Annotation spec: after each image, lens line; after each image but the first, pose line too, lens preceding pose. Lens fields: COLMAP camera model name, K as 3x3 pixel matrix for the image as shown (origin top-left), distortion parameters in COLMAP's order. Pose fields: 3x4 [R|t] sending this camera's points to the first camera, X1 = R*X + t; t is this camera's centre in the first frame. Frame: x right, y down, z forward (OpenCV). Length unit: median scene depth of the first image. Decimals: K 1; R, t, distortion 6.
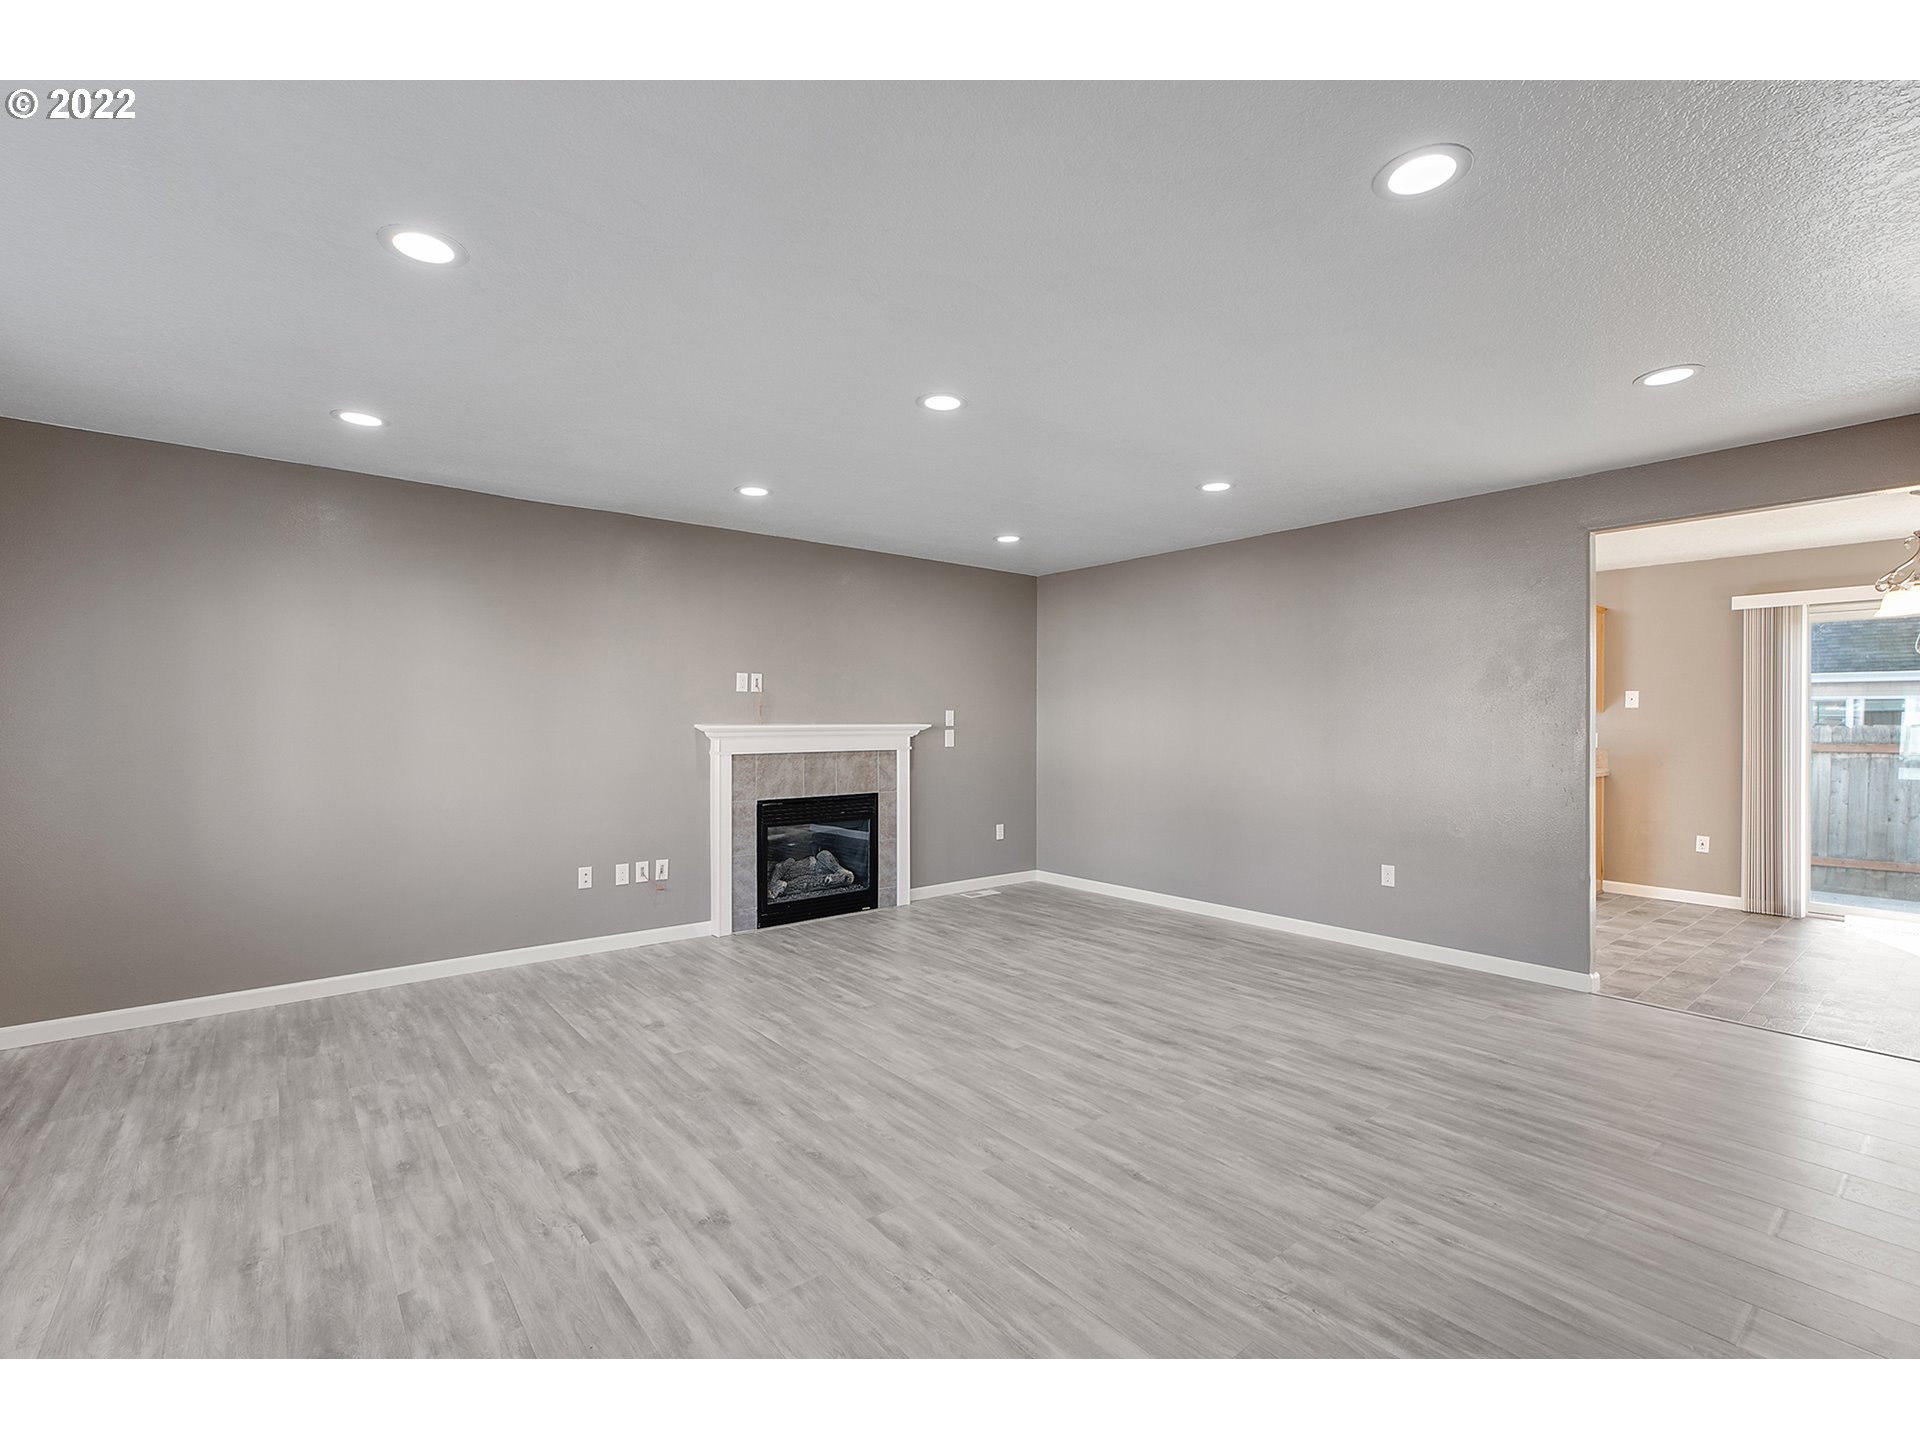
lens RADIAL K [[854.8, 0, 956.5], [0, 854.8, 688.1], [0, 0, 1]] dist [-0.000601, 0.001205]
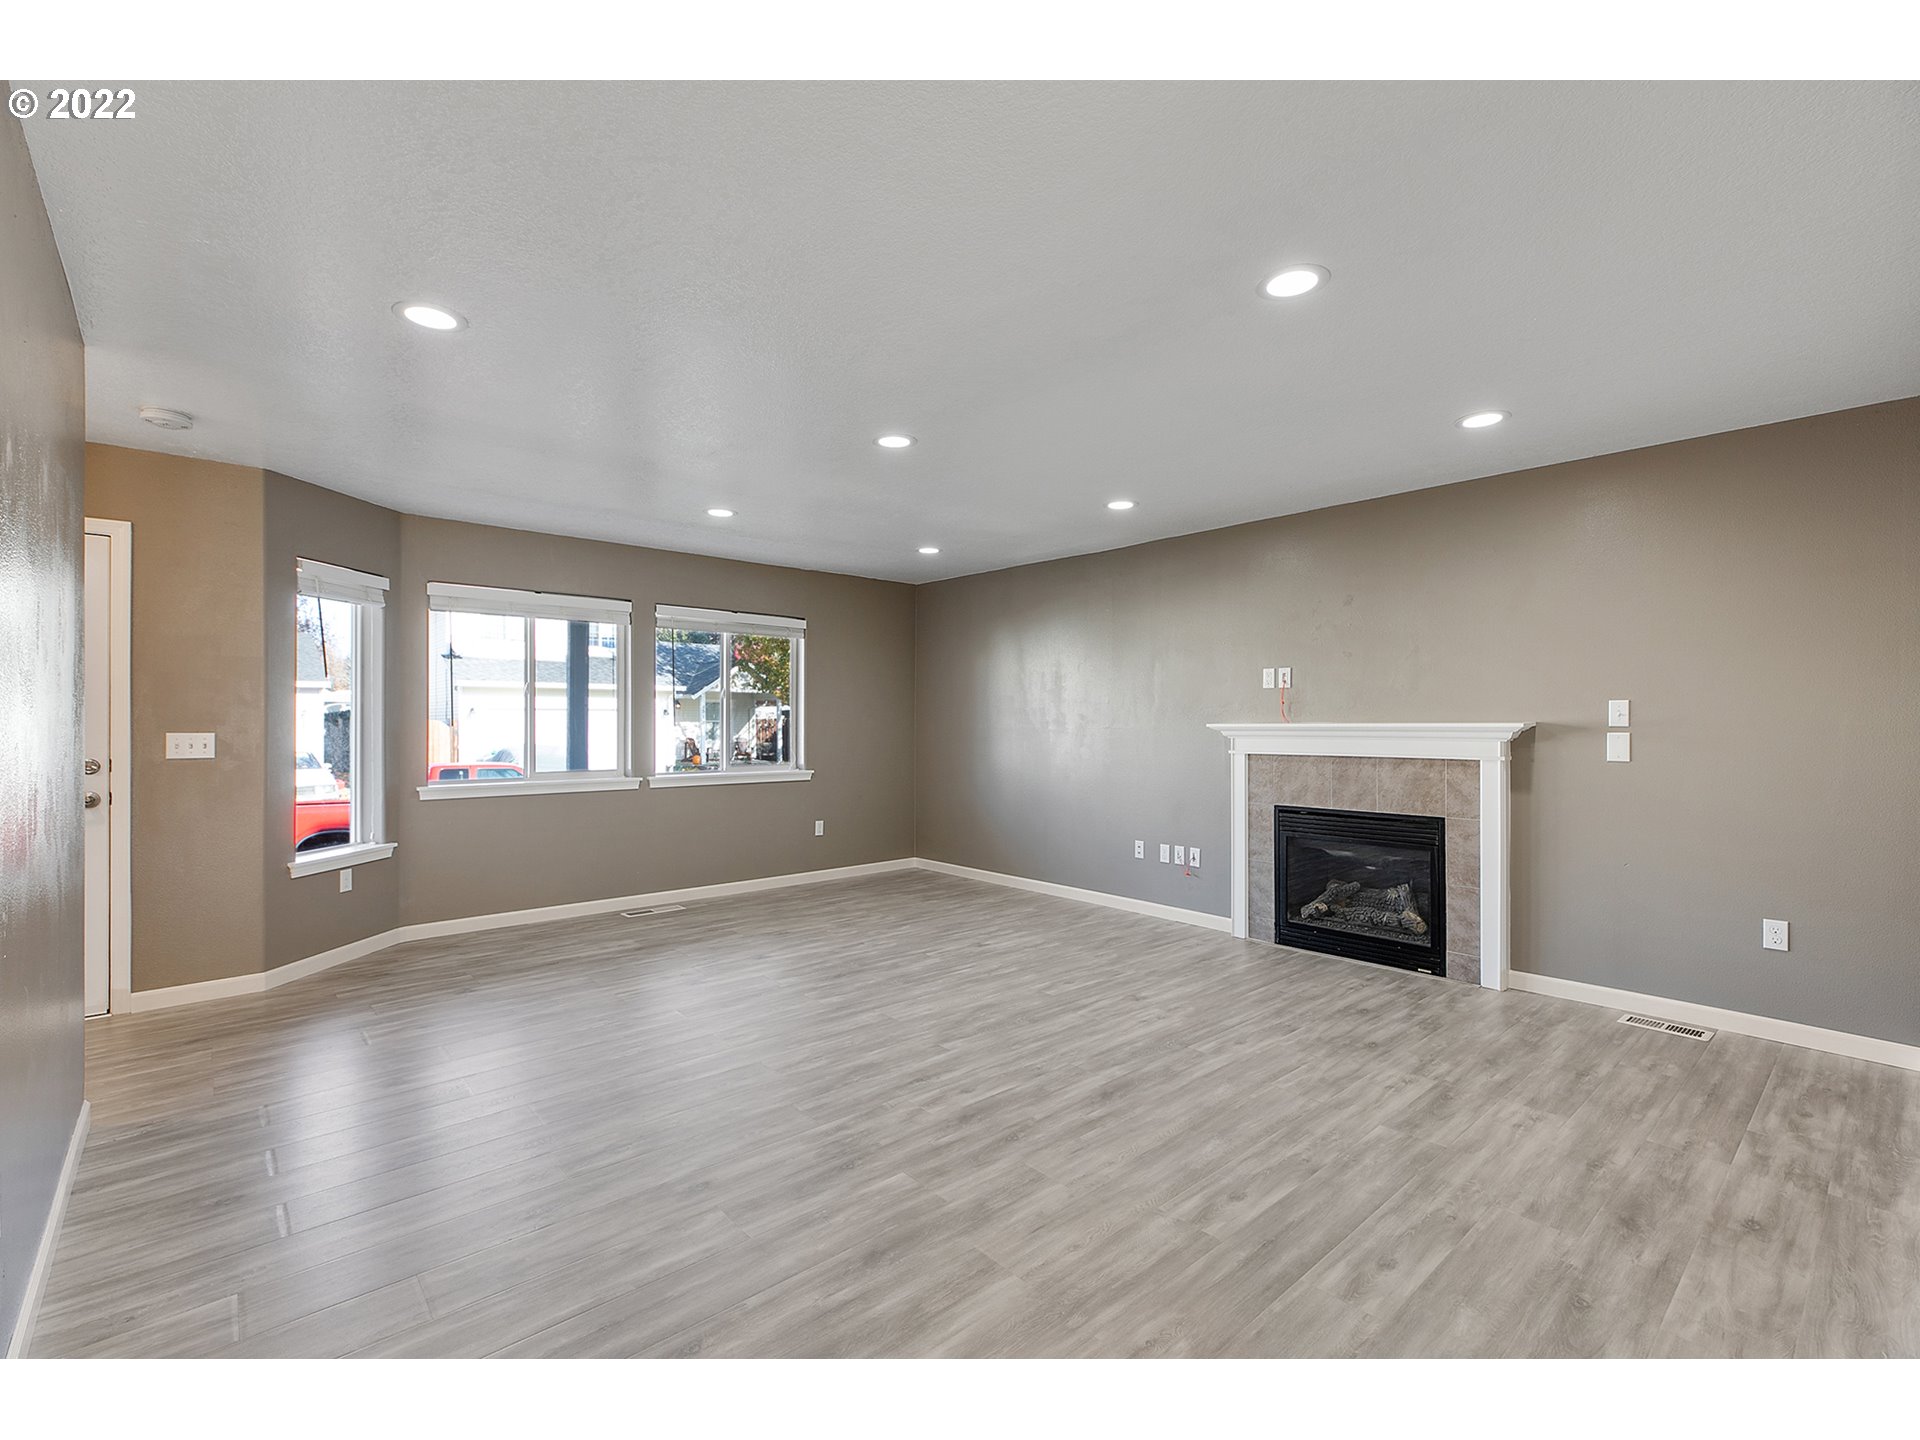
lens RADIAL K [[854.8, 0, 968.2], [0, 854.8, 732.0], [0, 0, 1]] dist [-0.000601, 0.001205]
pose [[0.047372, 0.012118, -0.998804, 0.726595], [0.042076, 0.999015, 0.014116, 0.027579], [0.997991, -0.042695, 0.046815, 0.680634]]
